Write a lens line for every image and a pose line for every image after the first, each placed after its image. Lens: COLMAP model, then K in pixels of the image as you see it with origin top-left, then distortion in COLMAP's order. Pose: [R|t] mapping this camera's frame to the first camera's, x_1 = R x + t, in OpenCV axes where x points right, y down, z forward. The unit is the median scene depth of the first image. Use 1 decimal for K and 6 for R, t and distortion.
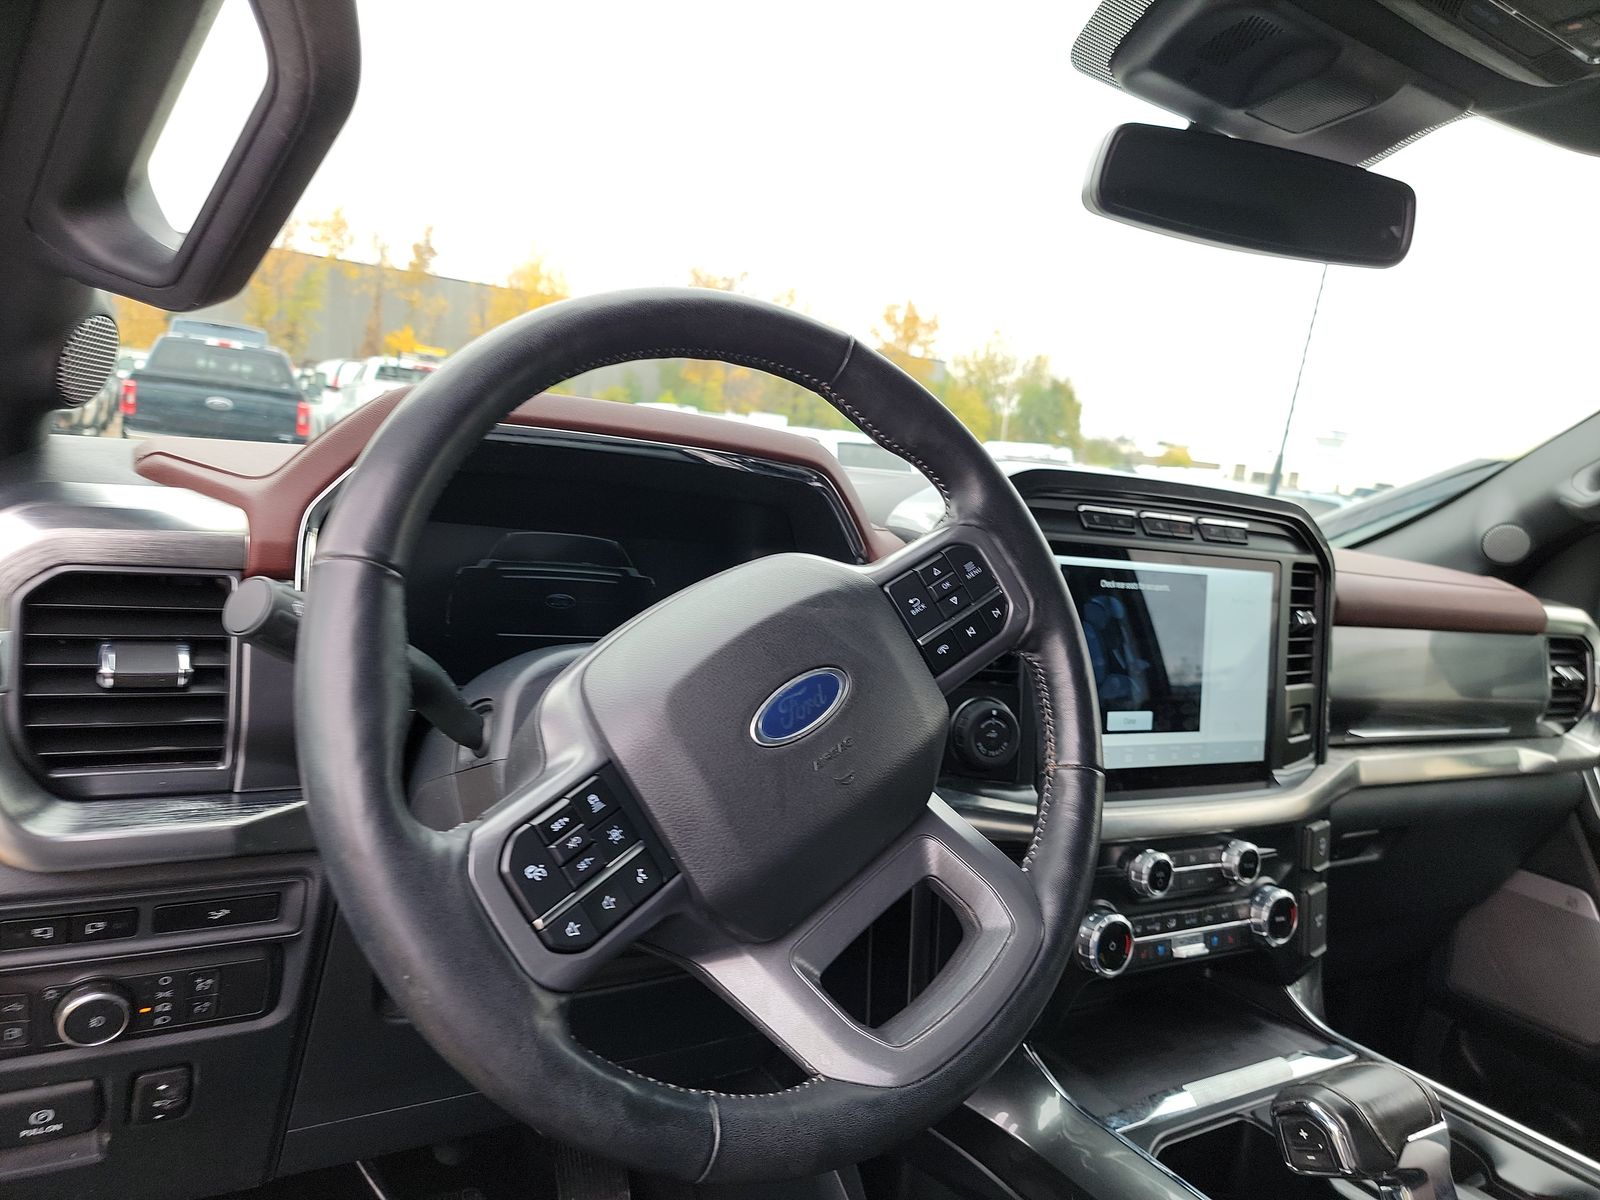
lens RADIAL K [[1119.1, 0, 823.8], [0, 1119.1, 598.8], [0, 0, 1]] dist [0.103068, -0.093025]
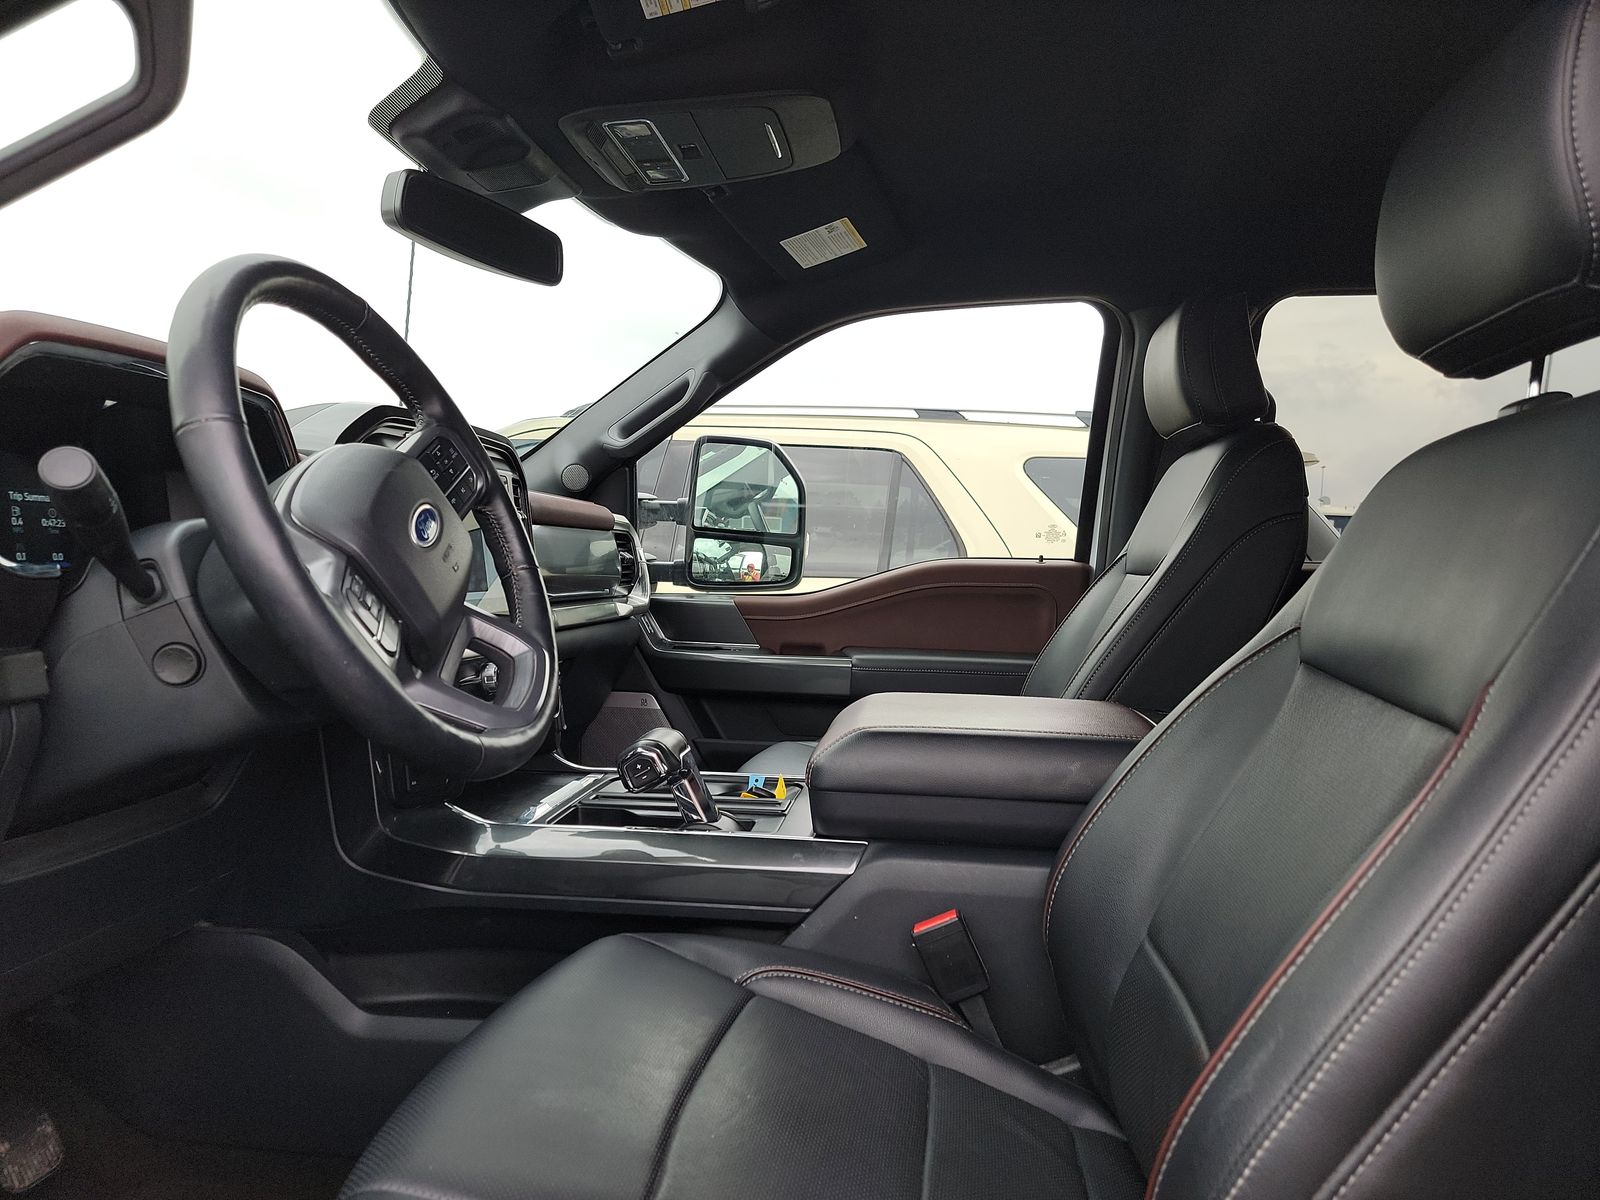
lens RADIAL K [[1119.1, 0, 823.8], [0, 1119.1, 598.8], [0, 0, 1]] dist [0.103068, -0.093025]
pose [[0.641367, -0.120538, 0.757706, -0.421067], [0.110497, 0.991798, 0.064247, 0.066523], [-0.759235, 0.042518, 0.649426, -0.239796]]
